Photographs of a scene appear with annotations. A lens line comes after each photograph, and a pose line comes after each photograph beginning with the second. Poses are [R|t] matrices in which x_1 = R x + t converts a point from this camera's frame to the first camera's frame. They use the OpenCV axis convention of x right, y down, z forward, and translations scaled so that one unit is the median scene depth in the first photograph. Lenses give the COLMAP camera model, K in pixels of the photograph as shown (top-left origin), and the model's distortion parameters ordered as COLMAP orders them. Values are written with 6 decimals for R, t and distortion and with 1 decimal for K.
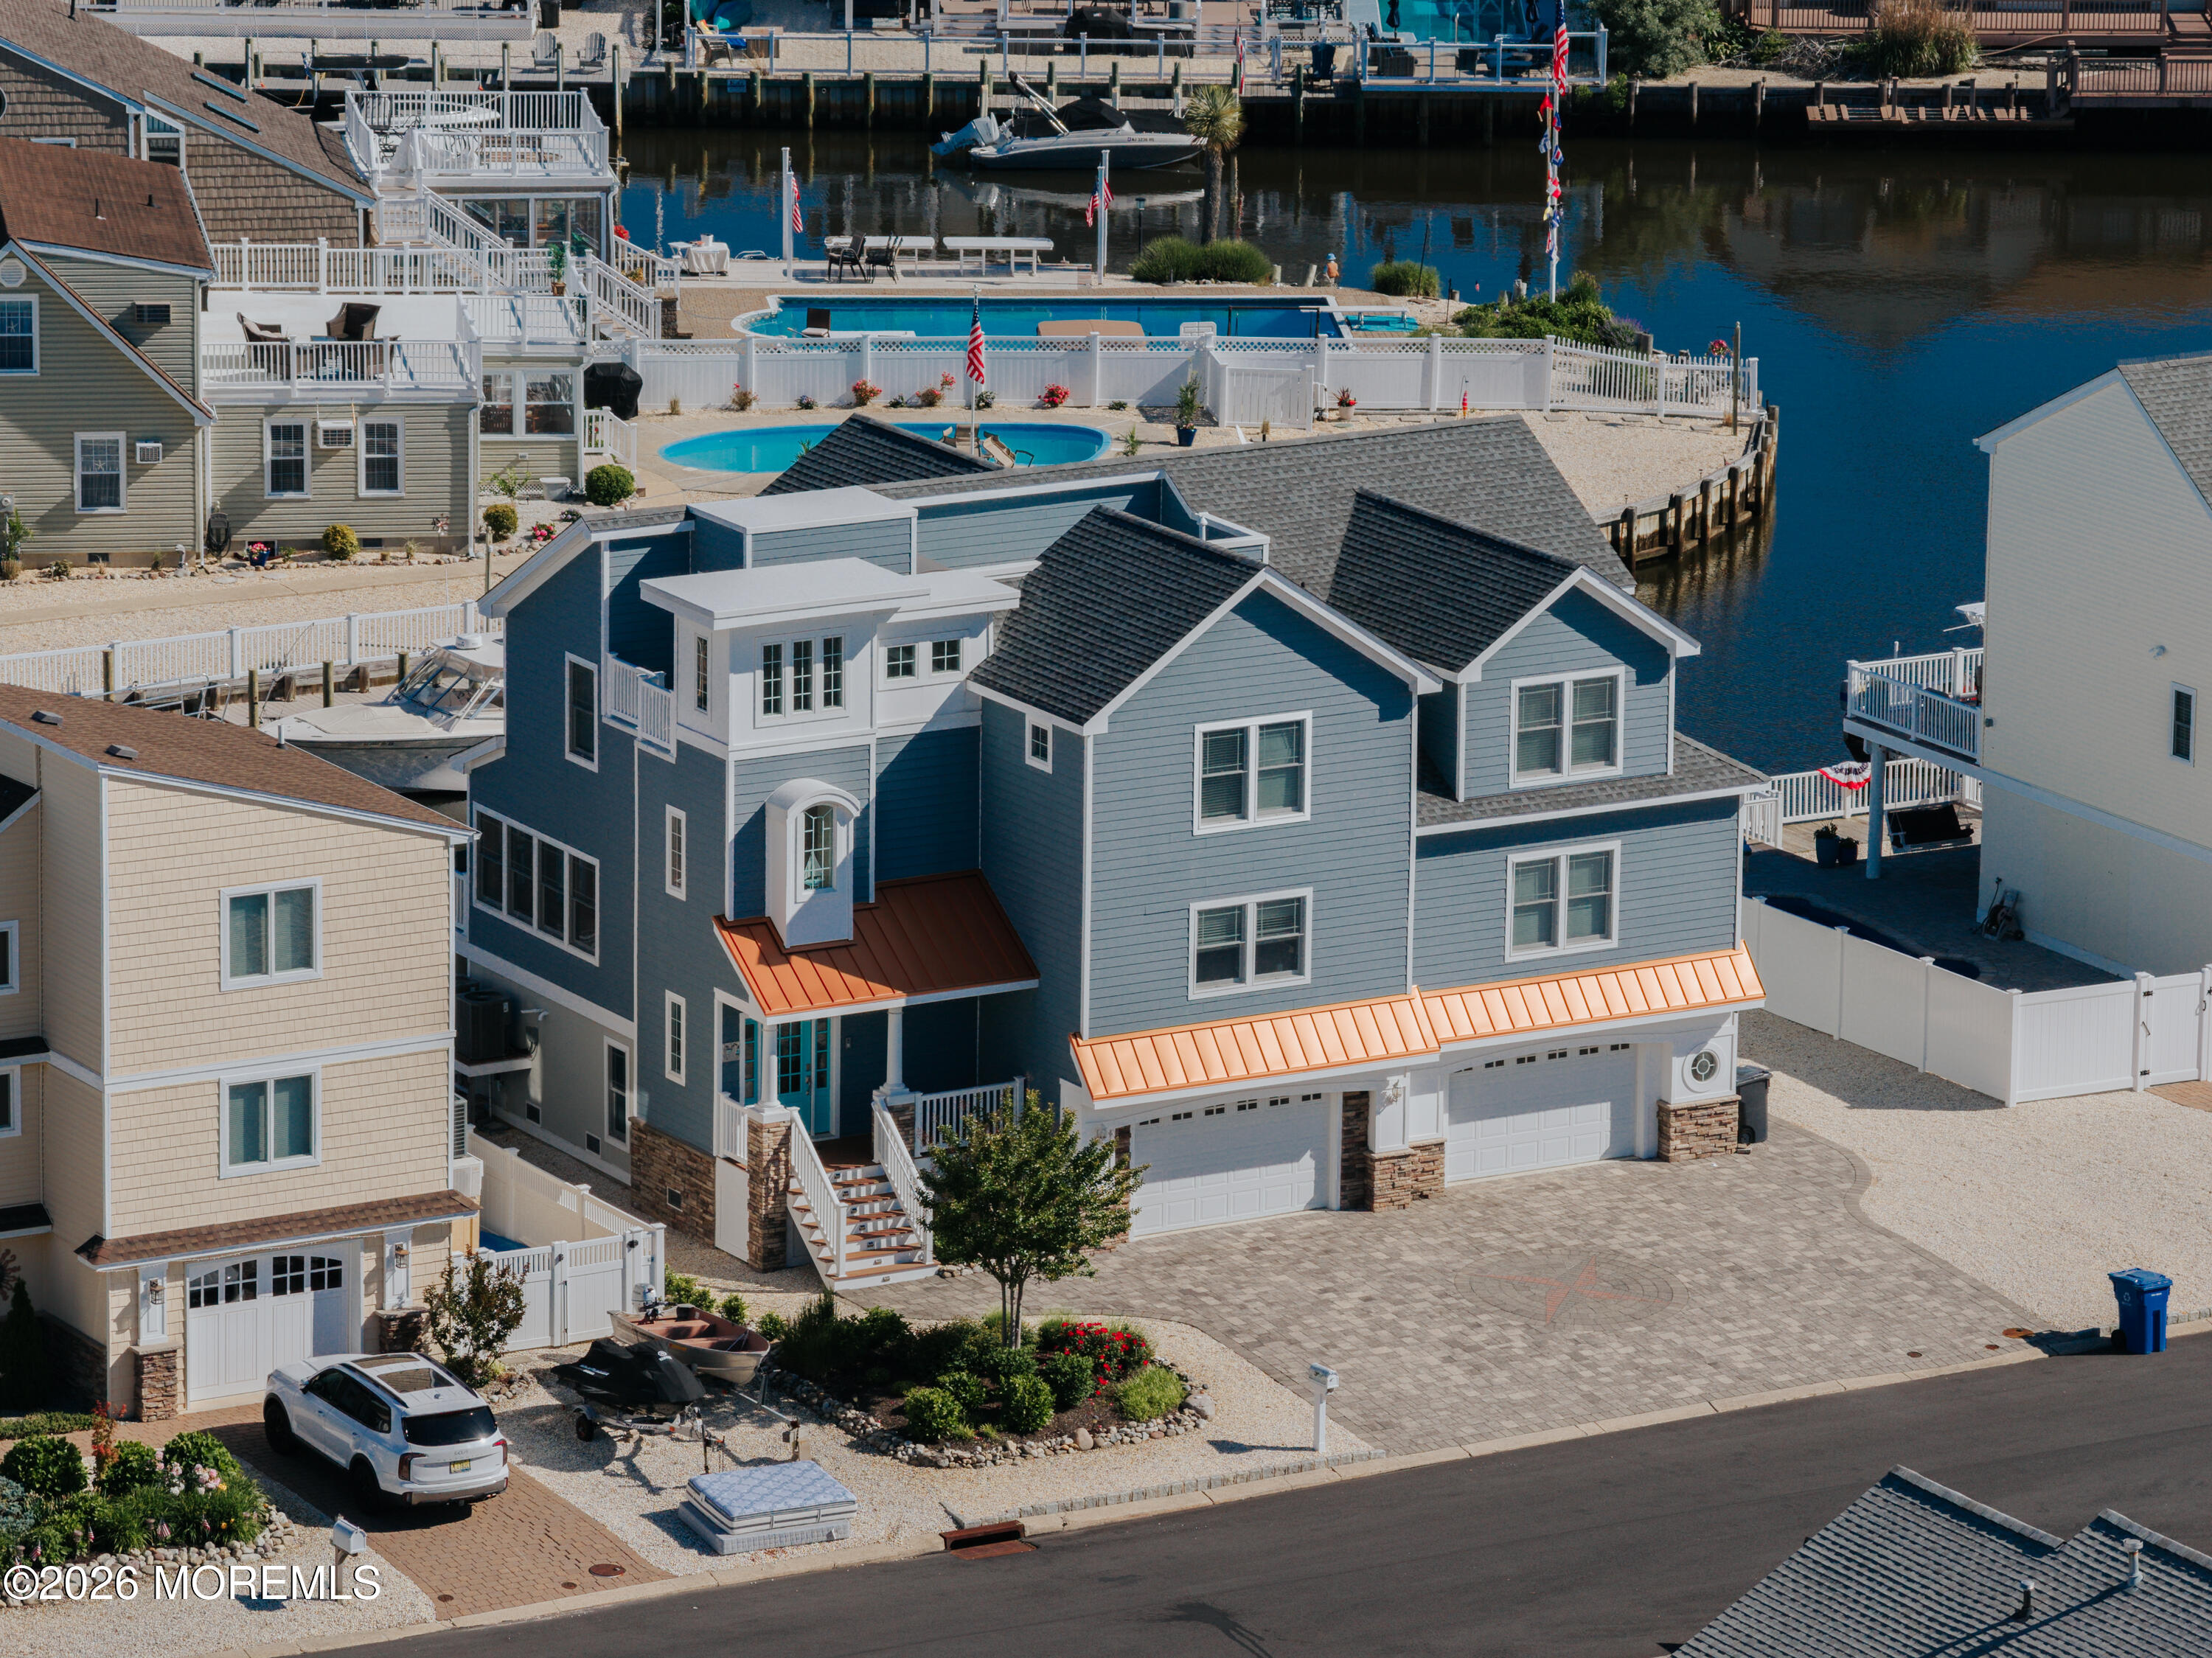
lens RADIAL K [[10542.9, 0, 1106.0], [0, 10542.9, 829.0], [0, 0, 1]] dist [0.551214, -1.500875]
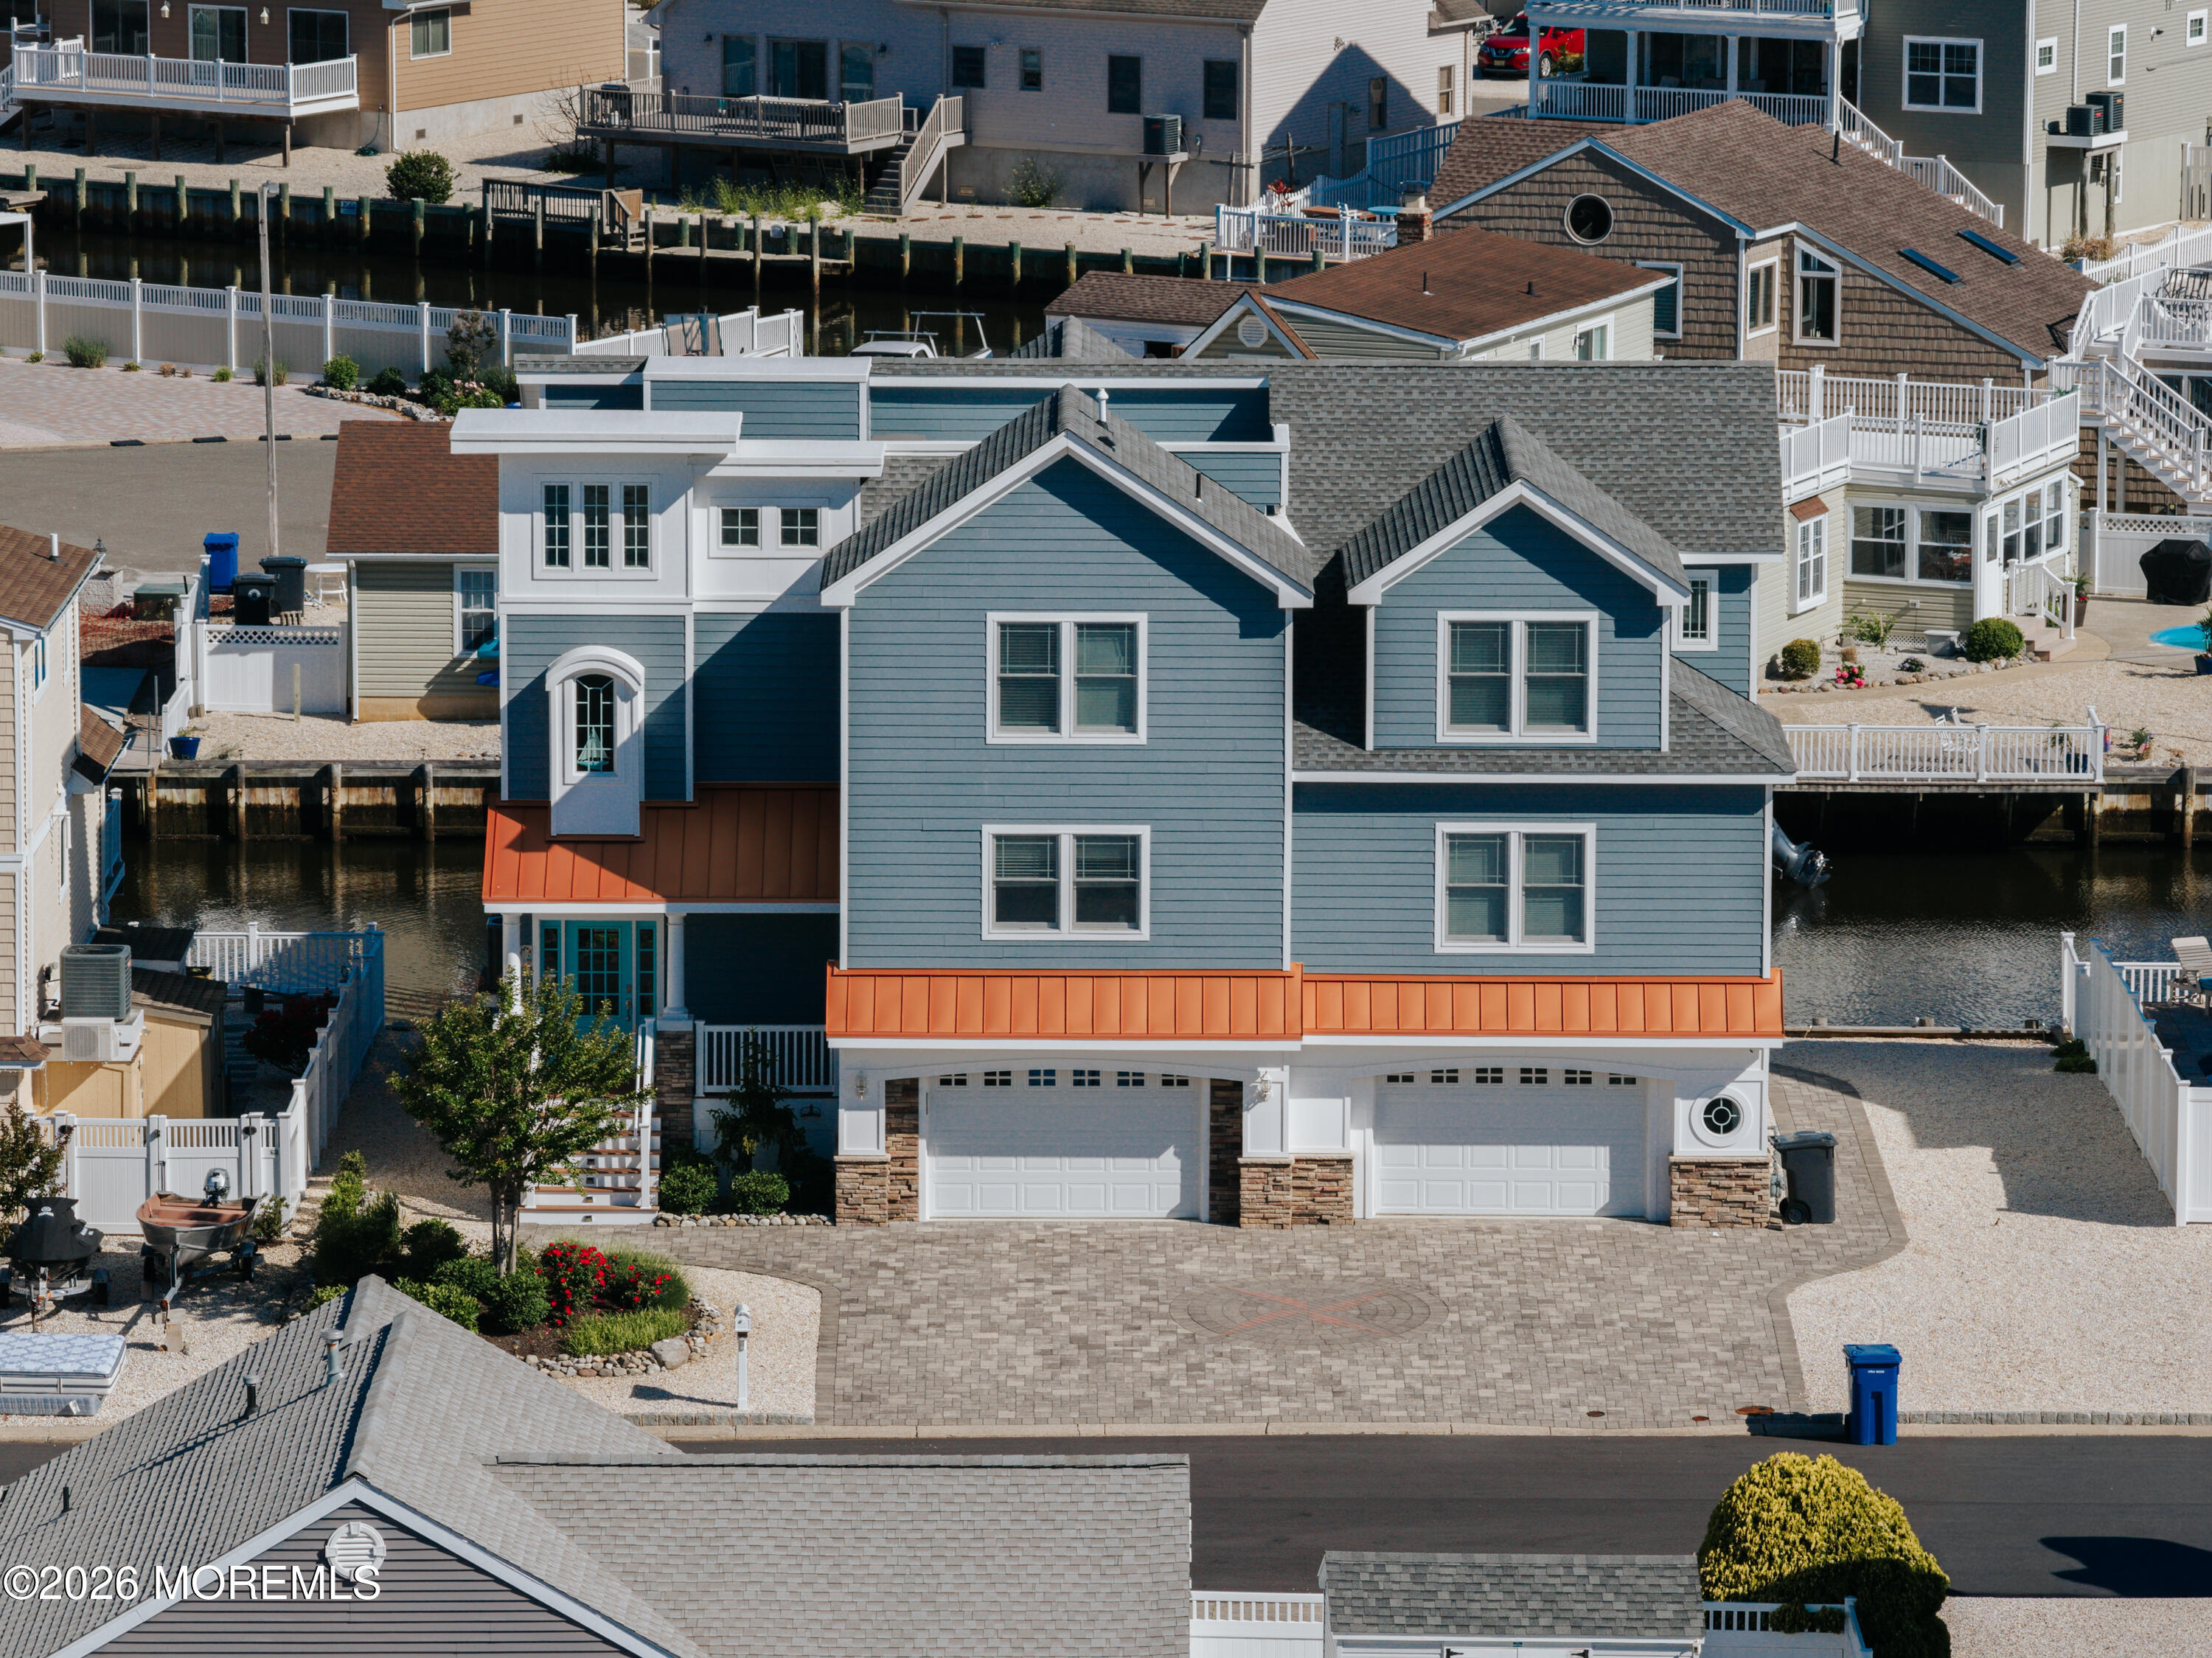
lens RADIAL K [[11169.8, 0, 1106.0], [0, 11169.8, 829.0], [0, 0, 1]] dist [0.421843, 6.527396]
pose [[0.863579, 0.073041, -0.498895, 0.460907], [-0.115710, 0.991754, -0.055092, 0.055245], [0.490757, 0.105303, 0.864910, 0.217483]]
